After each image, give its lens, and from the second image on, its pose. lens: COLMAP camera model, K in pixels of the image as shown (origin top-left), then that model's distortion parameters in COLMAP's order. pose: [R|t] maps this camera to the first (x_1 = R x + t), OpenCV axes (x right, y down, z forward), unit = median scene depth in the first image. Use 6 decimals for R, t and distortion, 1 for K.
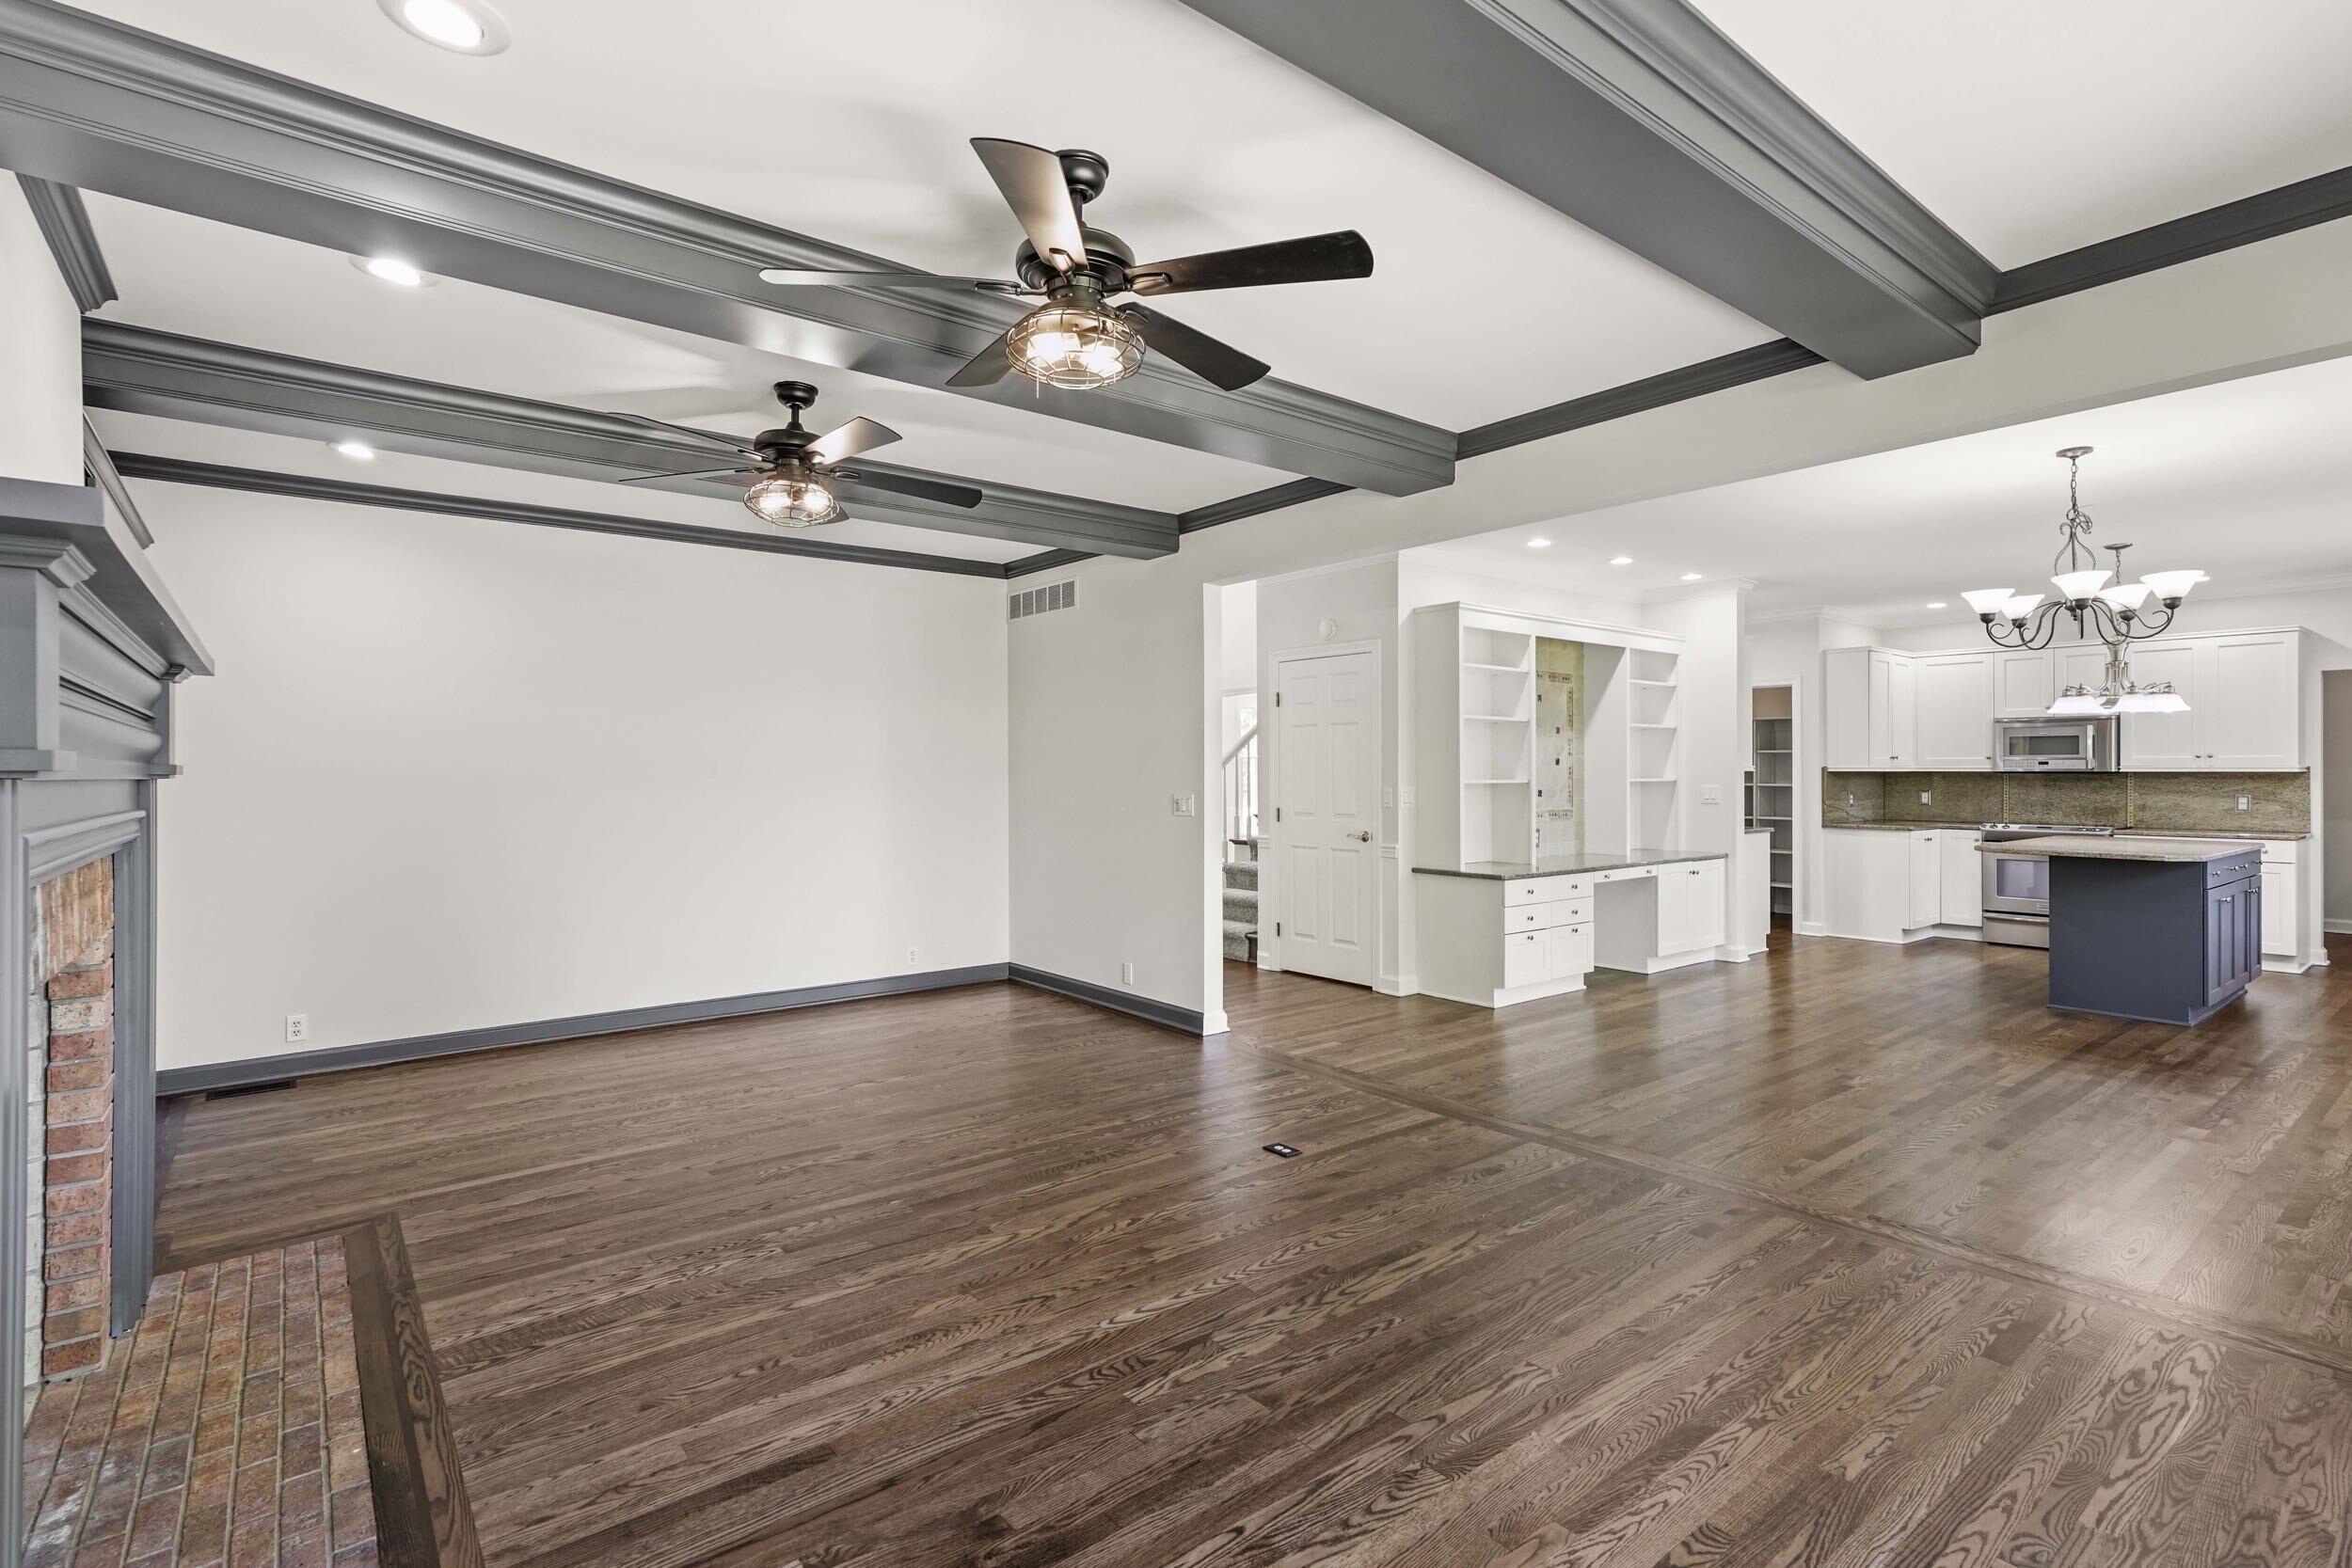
lens RADIAL K [[1114.5, 0, 1176.0], [0, 1114.5, 784.0], [0, 0, 1]] dist [0.000676, 0.000421]
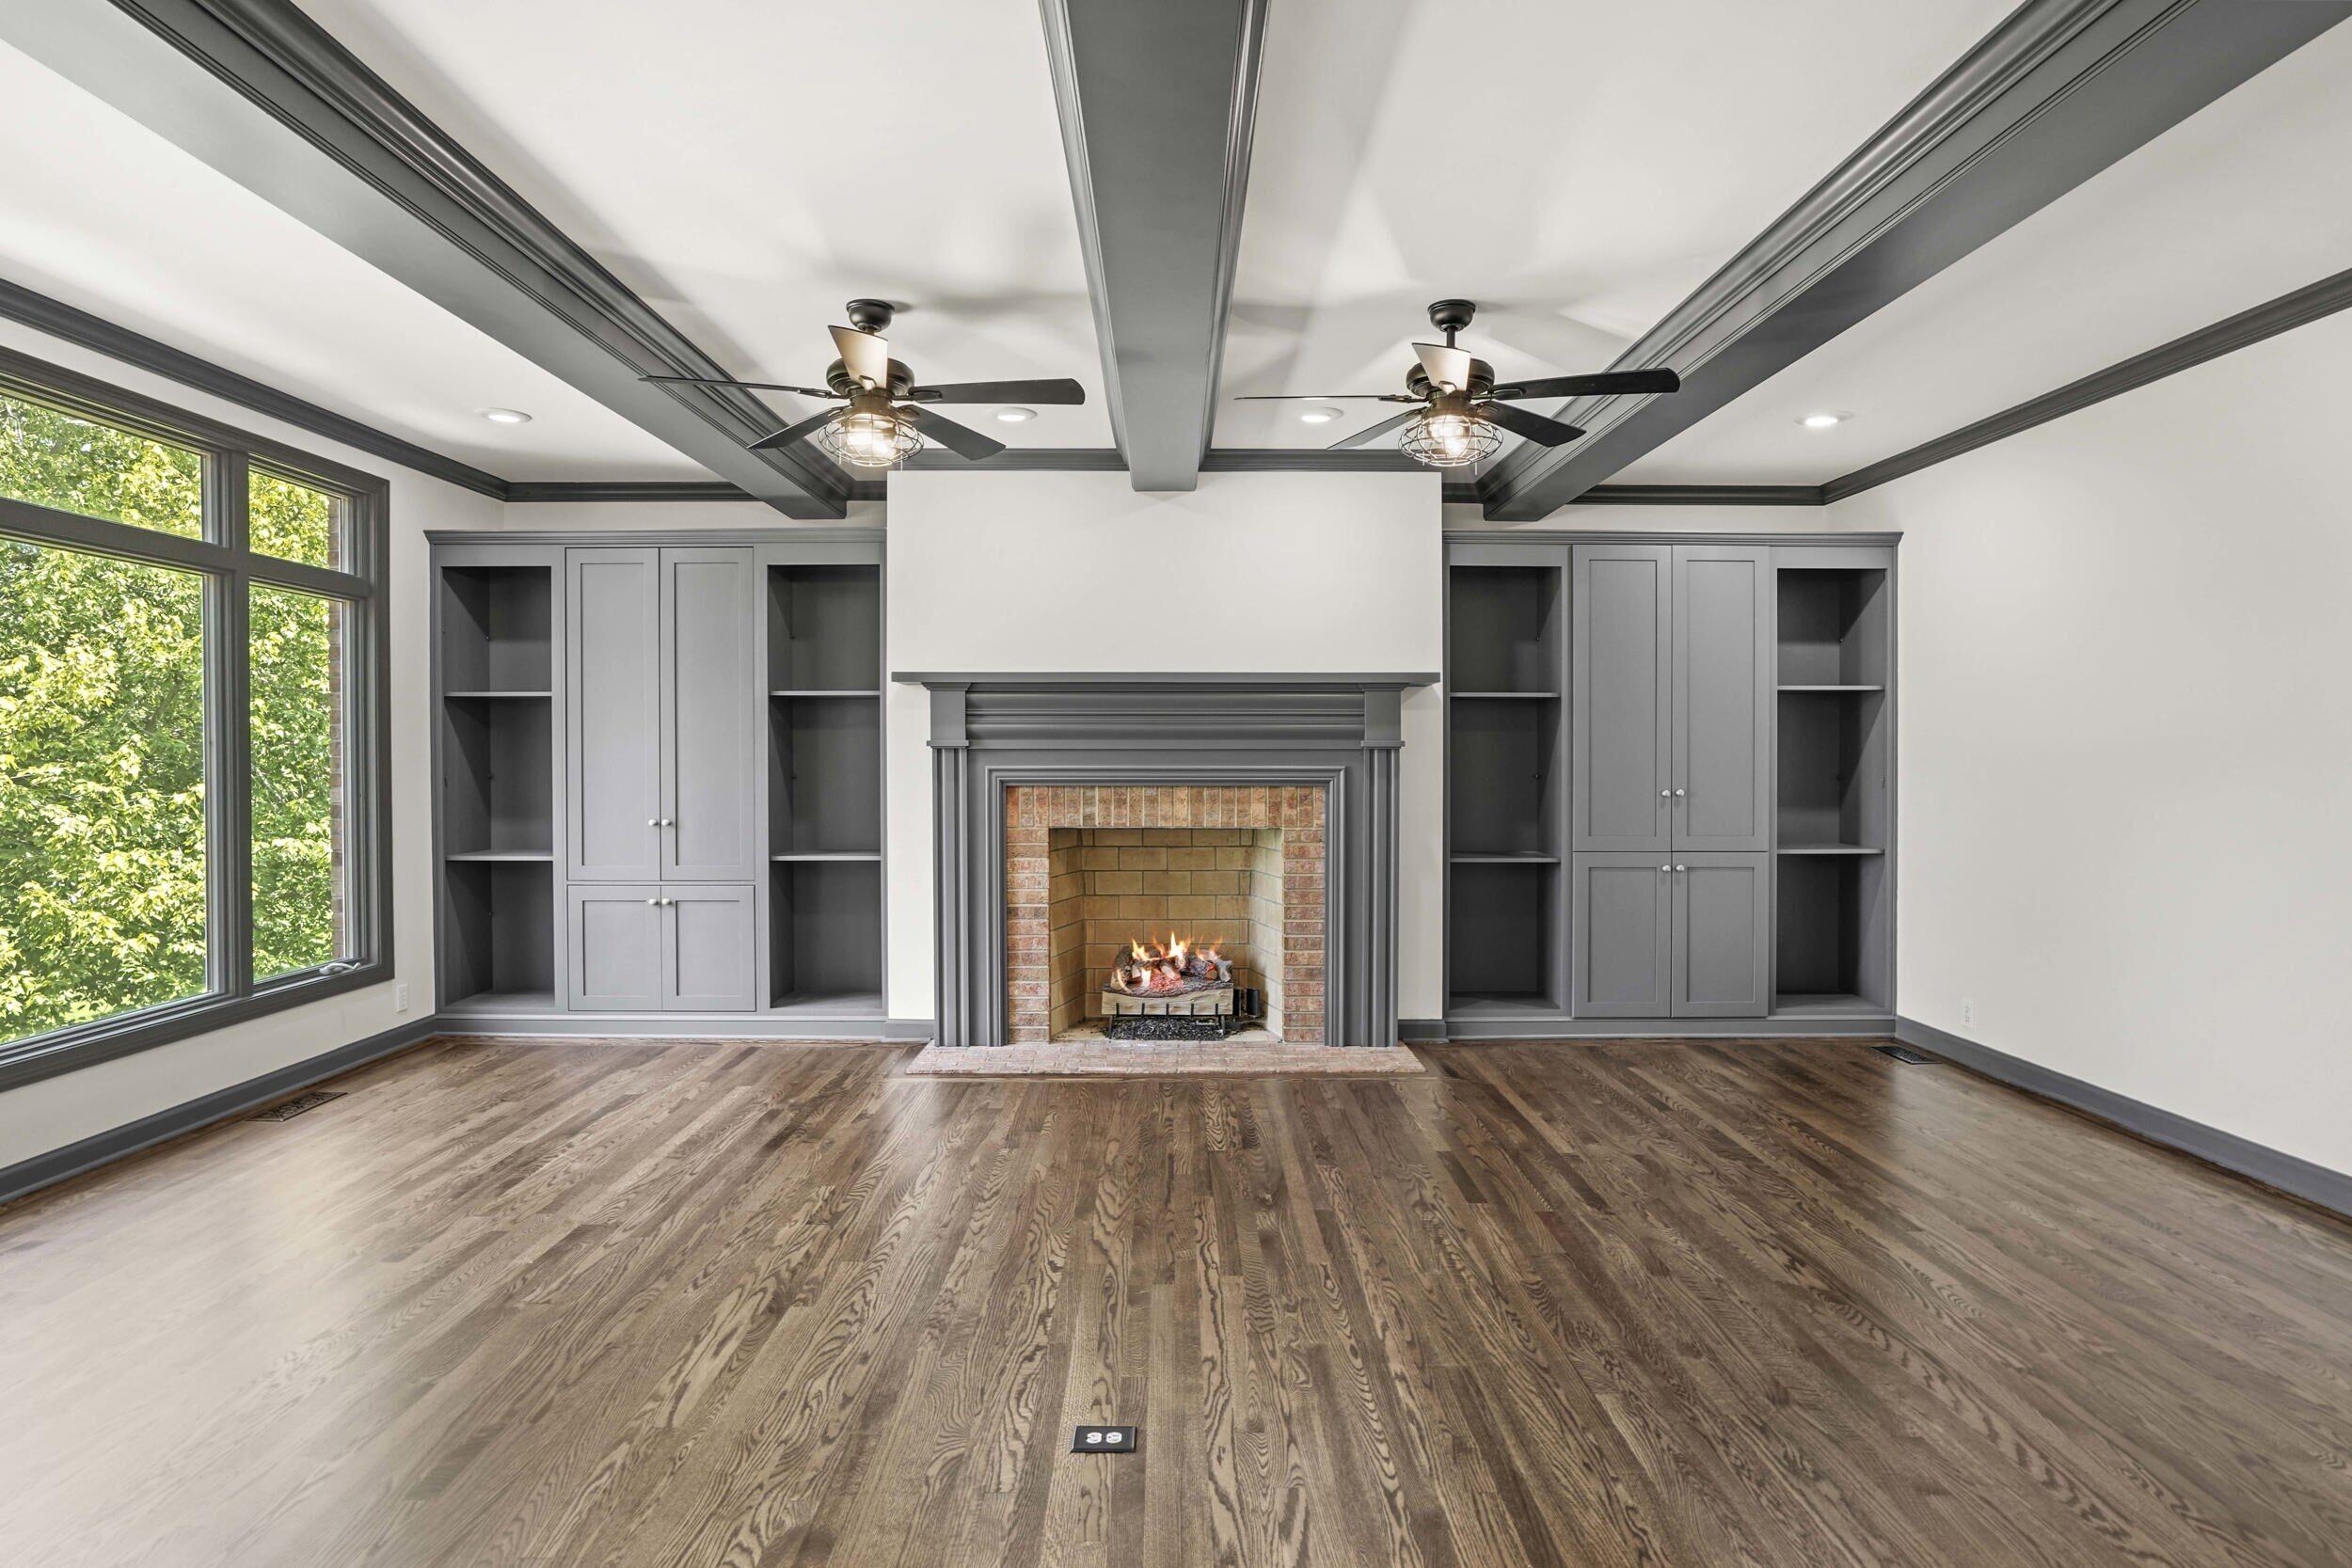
lens RADIAL K [[1202.2, 0, 1185.4], [0, 1202.2, 772.2], [0, 0, 1]] dist [-0.031281, 0.000214]
pose [[-0.622111, 0.017257, -0.782739, 0.653057], [-0.004379, 0.999665, 0.025520, -0.017180], [0.782917, 0.019304, -0.621827, 1.738269]]
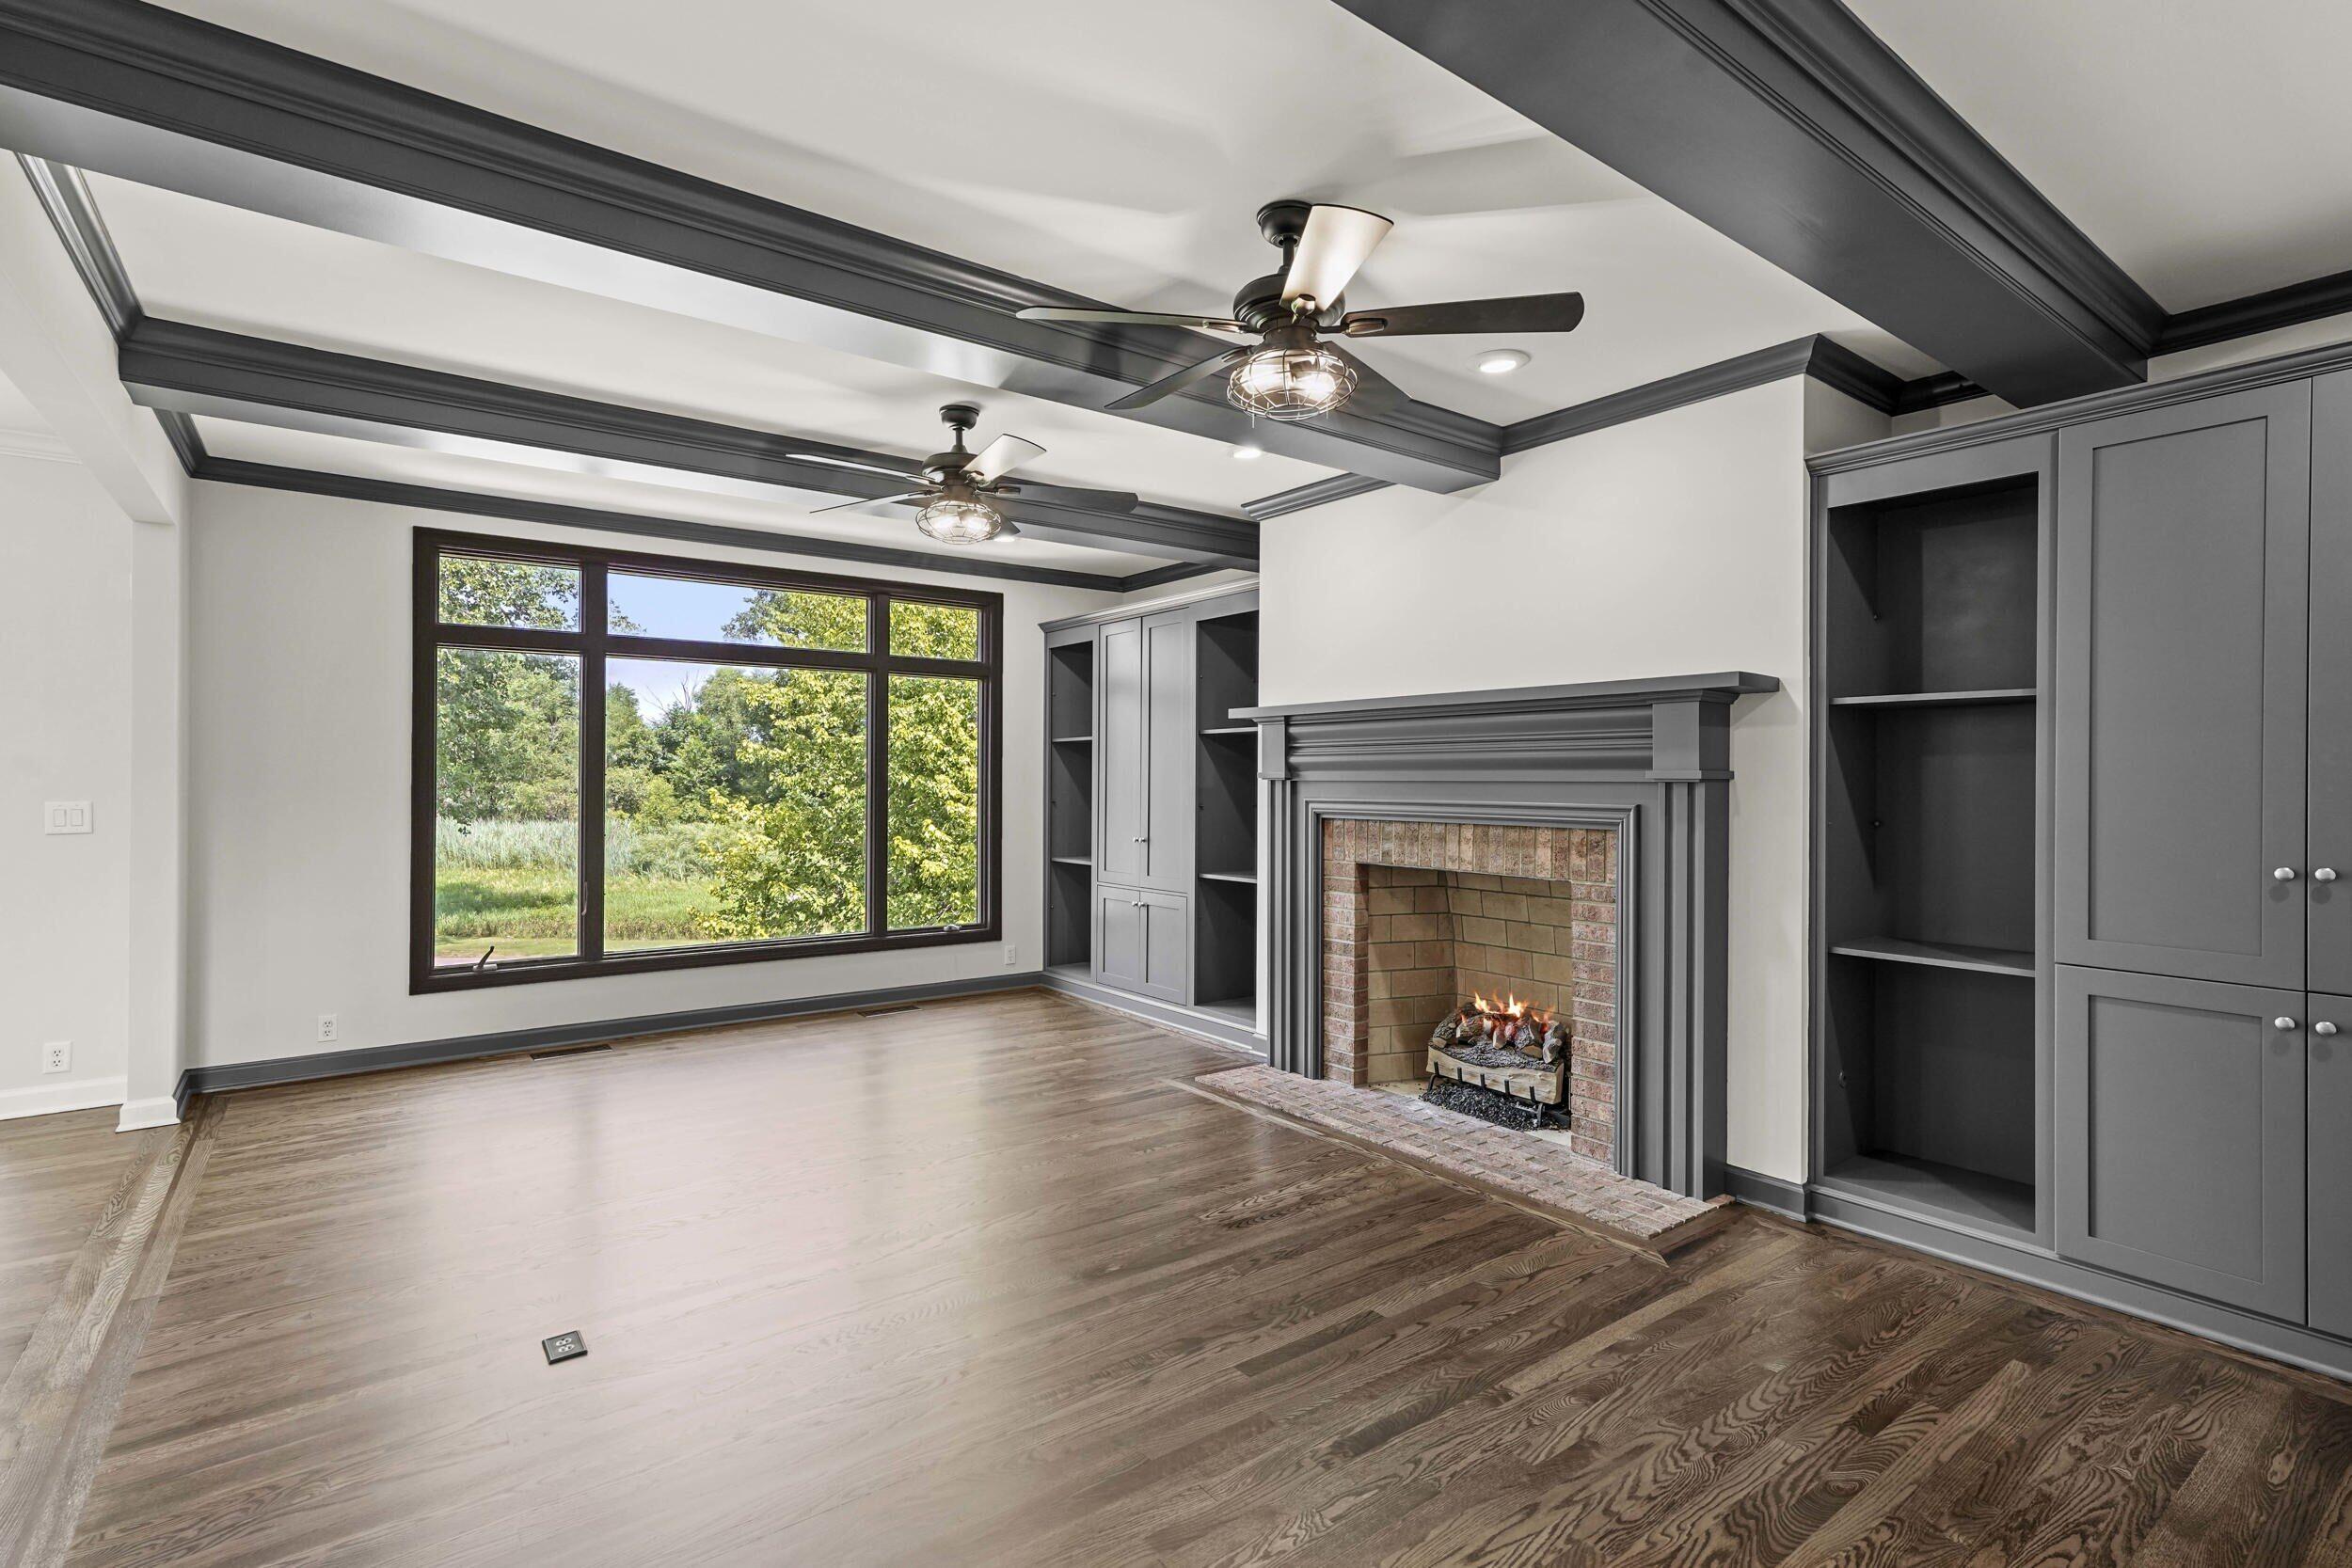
lens RADIAL K [[1114.5, 0, 1176.0], [0, 1114.5, 784.0], [0, 0, 1]] dist [0.000676, 0.000421]
pose [[-0.999311, -0.001781, 0.037076, -0.365169], [-0.001434, 0.999955, 0.009373, -0.016033], [-0.037091, 0.009313, -0.999268, 2.061402]]
